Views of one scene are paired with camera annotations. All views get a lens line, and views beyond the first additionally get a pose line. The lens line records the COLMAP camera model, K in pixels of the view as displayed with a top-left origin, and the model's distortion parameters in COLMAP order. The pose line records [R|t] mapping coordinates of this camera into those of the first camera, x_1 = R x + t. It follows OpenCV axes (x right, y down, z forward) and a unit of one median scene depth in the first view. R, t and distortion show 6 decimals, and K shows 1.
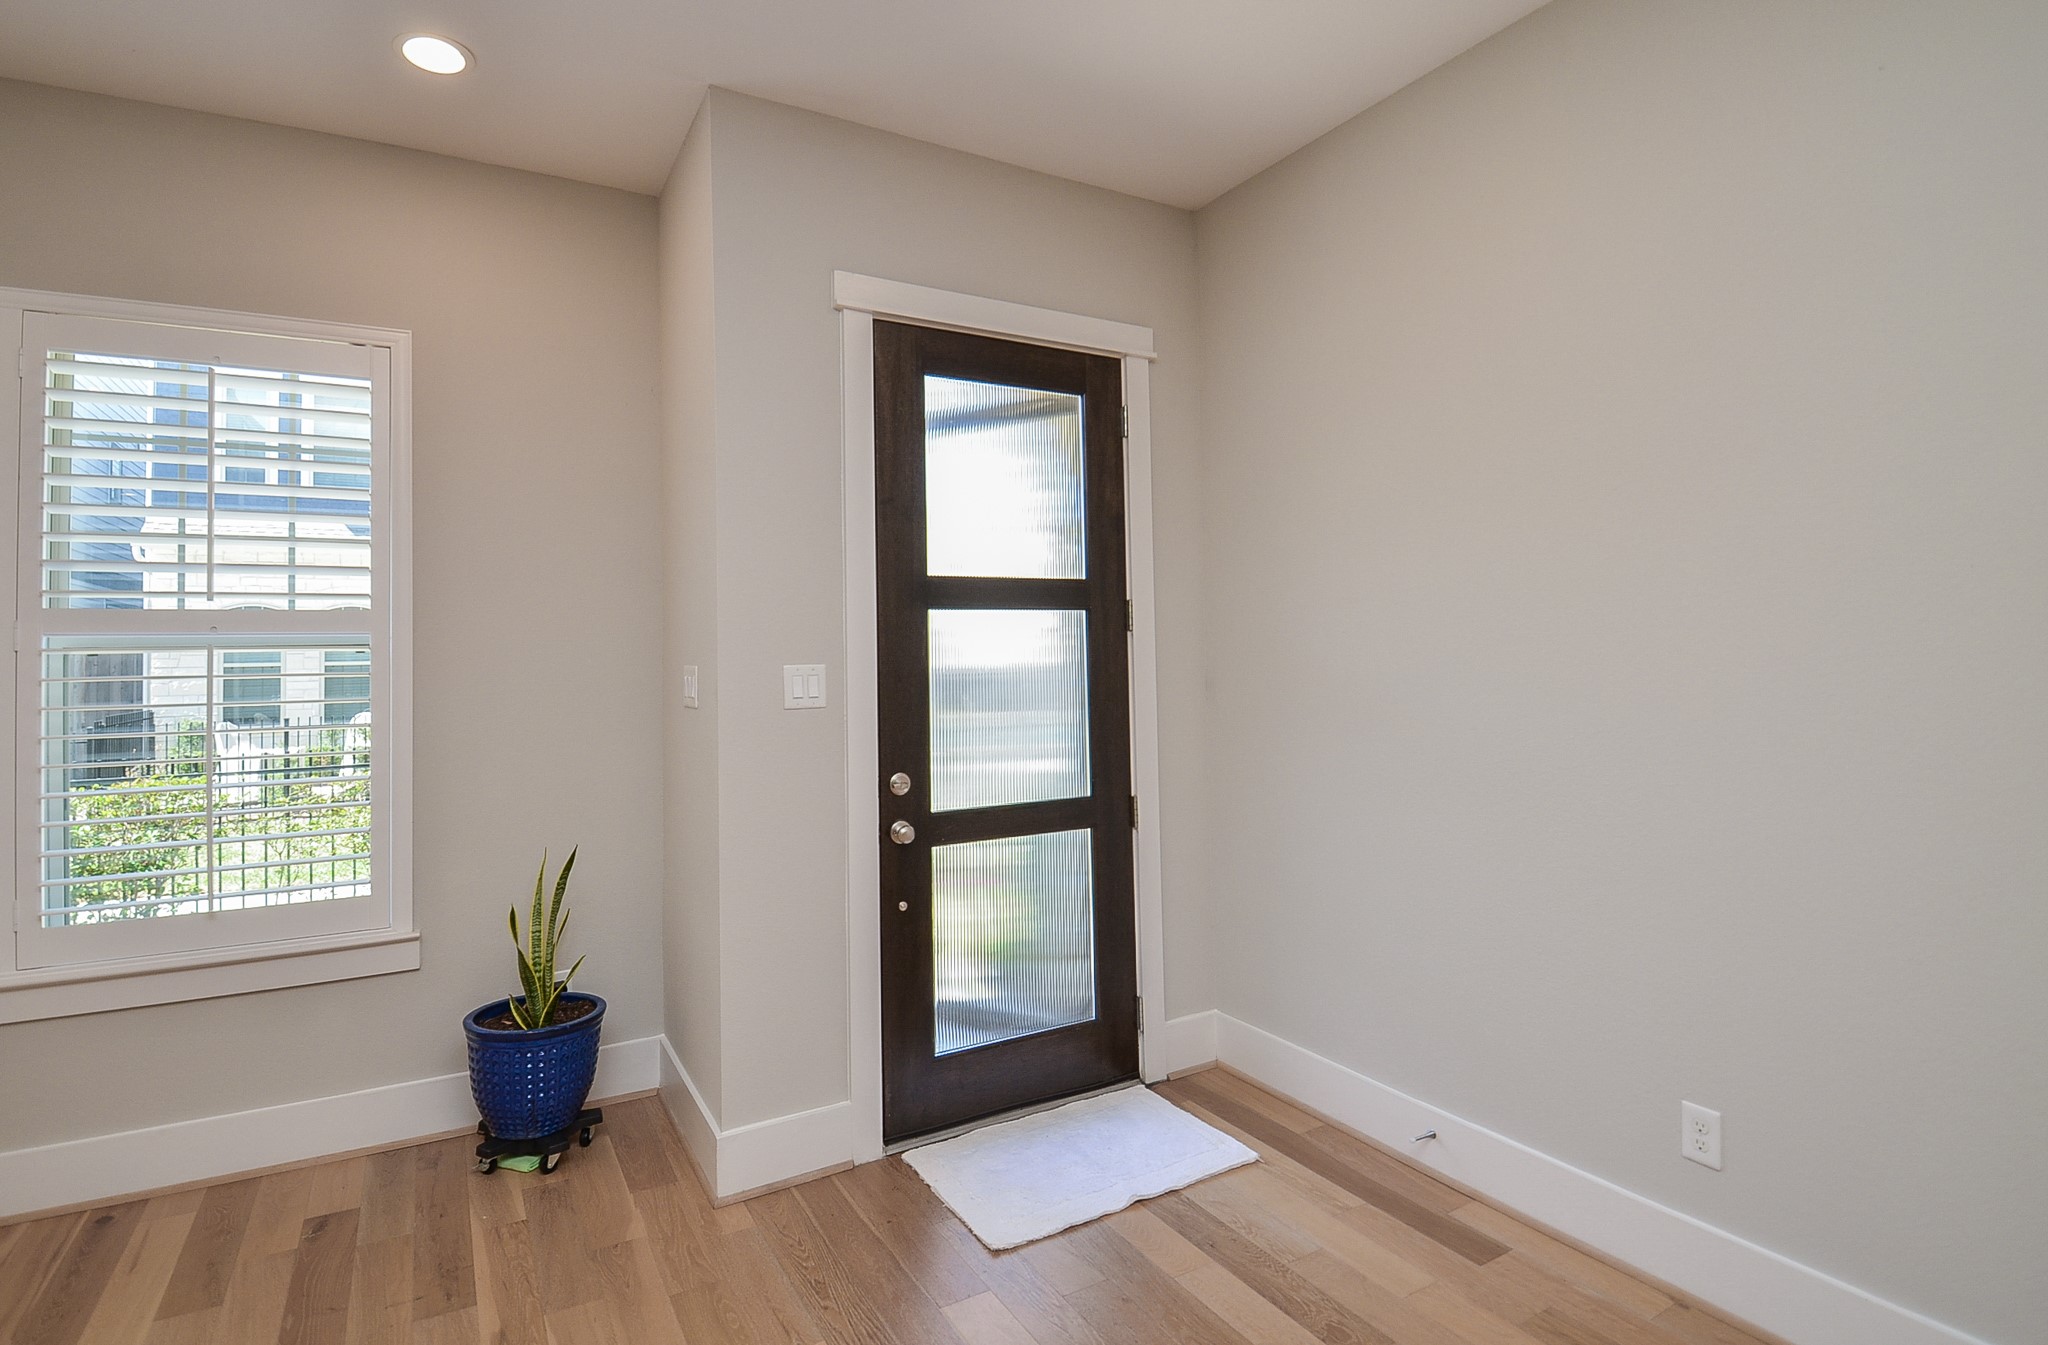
lens RADIAL K [[998.4, 0, 1017.6], [0, 998.4, 621.8], [0, 0, 1]] dist [0.001663, -0.018031]
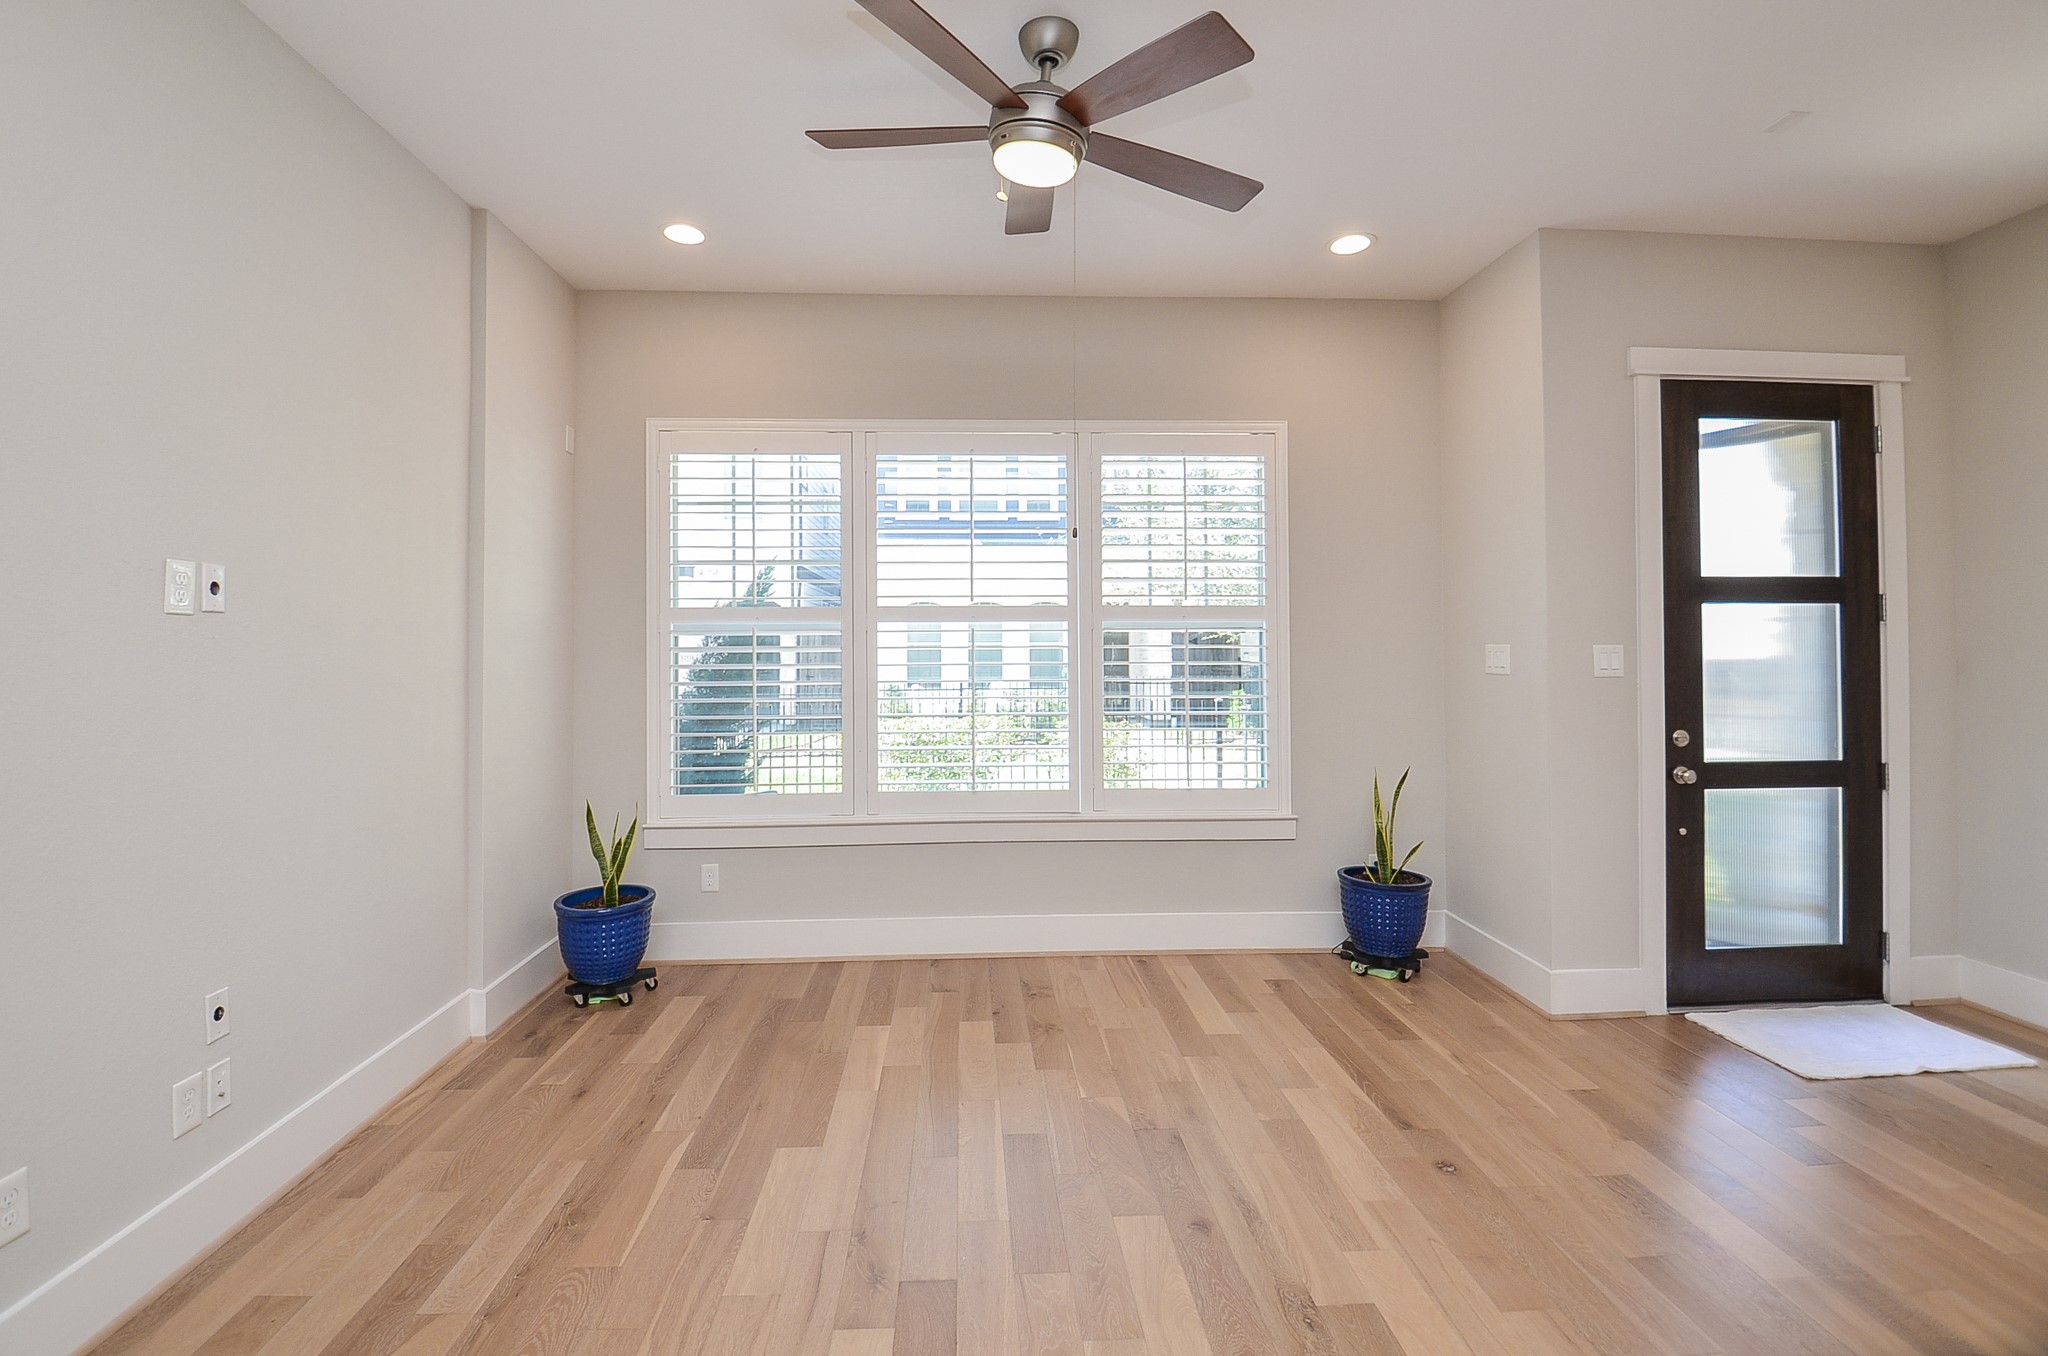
lens RADIAL K [[924.5, 0, 1005.4], [0, 924.5, 636.3], [0, 0, 1]] dist [-0.003106, -0.021589]
pose [[0.882330, 0.011291, -0.470495, -0.326053], [0.001264, 0.999652, 0.026361, -0.002357], [0.470629, -0.023854, 0.882009, -0.450909]]
